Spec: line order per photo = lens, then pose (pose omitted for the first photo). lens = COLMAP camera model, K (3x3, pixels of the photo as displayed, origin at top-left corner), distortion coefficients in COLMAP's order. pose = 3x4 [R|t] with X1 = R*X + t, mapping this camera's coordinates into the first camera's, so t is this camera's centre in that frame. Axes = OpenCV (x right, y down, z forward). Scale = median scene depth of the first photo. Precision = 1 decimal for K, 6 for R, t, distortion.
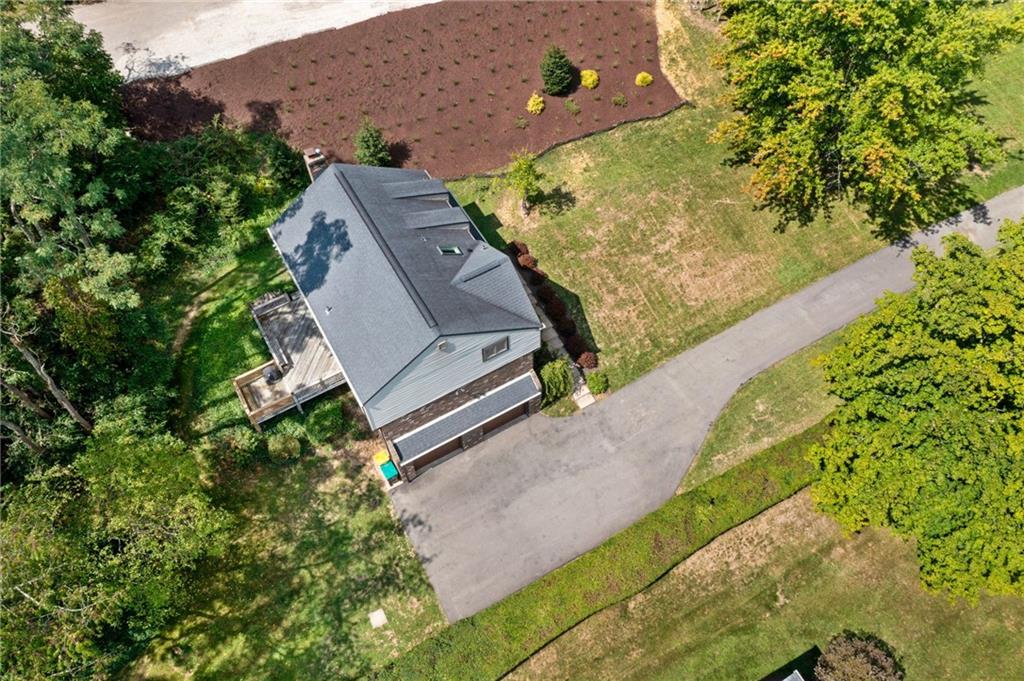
lens RADIAL K [[806.3, 0, 512.0], [0, 806.3, 340.5], [0, 0, 1]] dist [-0.017139, -0.006723]
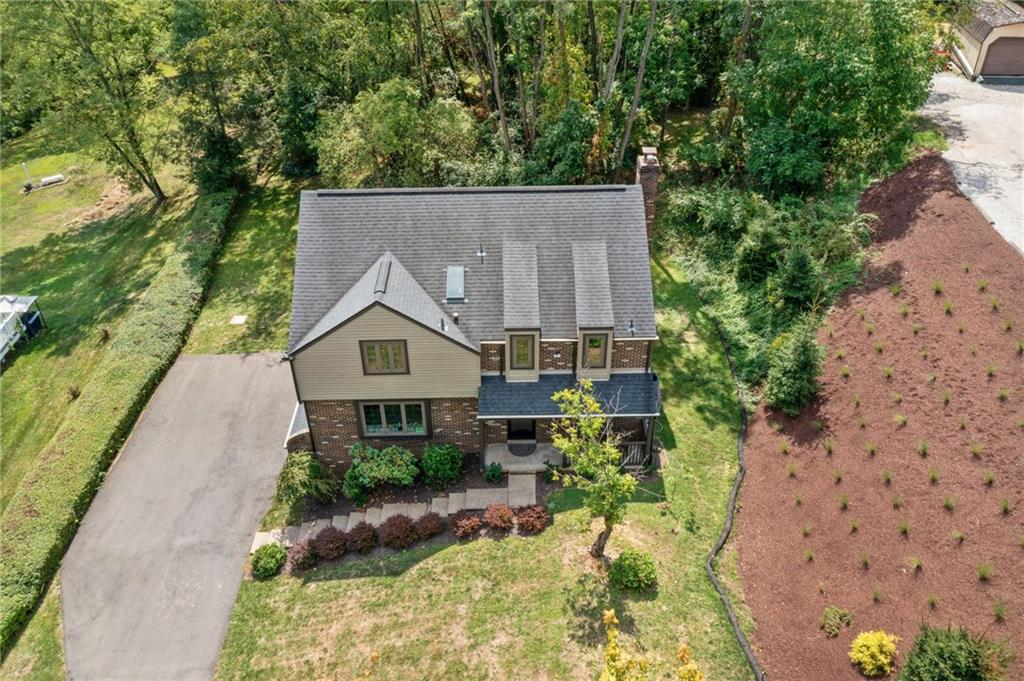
lens RADIAL K [[806.3, 0, 512.0], [0, 806.3, 340.5], [0, 0, 1]] dist [-0.017139, -0.006723]
pose [[-0.476966, 0.534710, -0.697559, 0.336873], [-0.732662, 0.196513, 0.651605, -0.491331], [0.485499, 0.821868, 0.298032, 0.733722]]
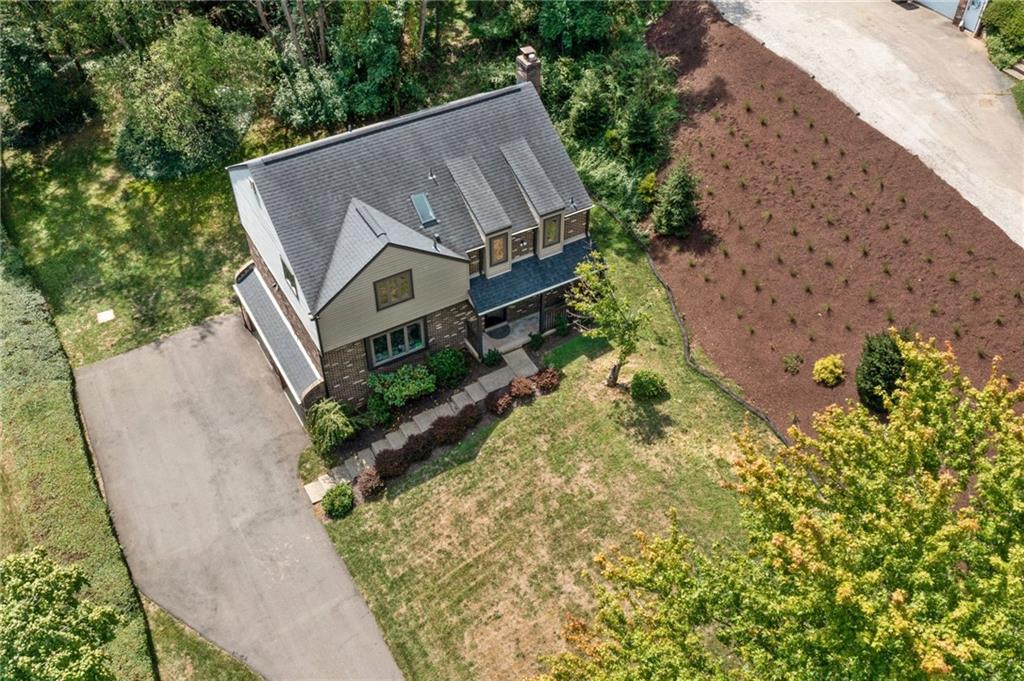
lens RADIAL K [[925.4, 0, 512.0], [0, 925.4, 340.5], [0, 0, 1]] dist [-0.007737, 0.000535]
pose [[0.000705, 0.708753, -0.705457, 0.530403], [-0.842236, 0.380739, 0.381676, -0.397484], [0.539109, 0.593892, 0.597205, 0.510676]]
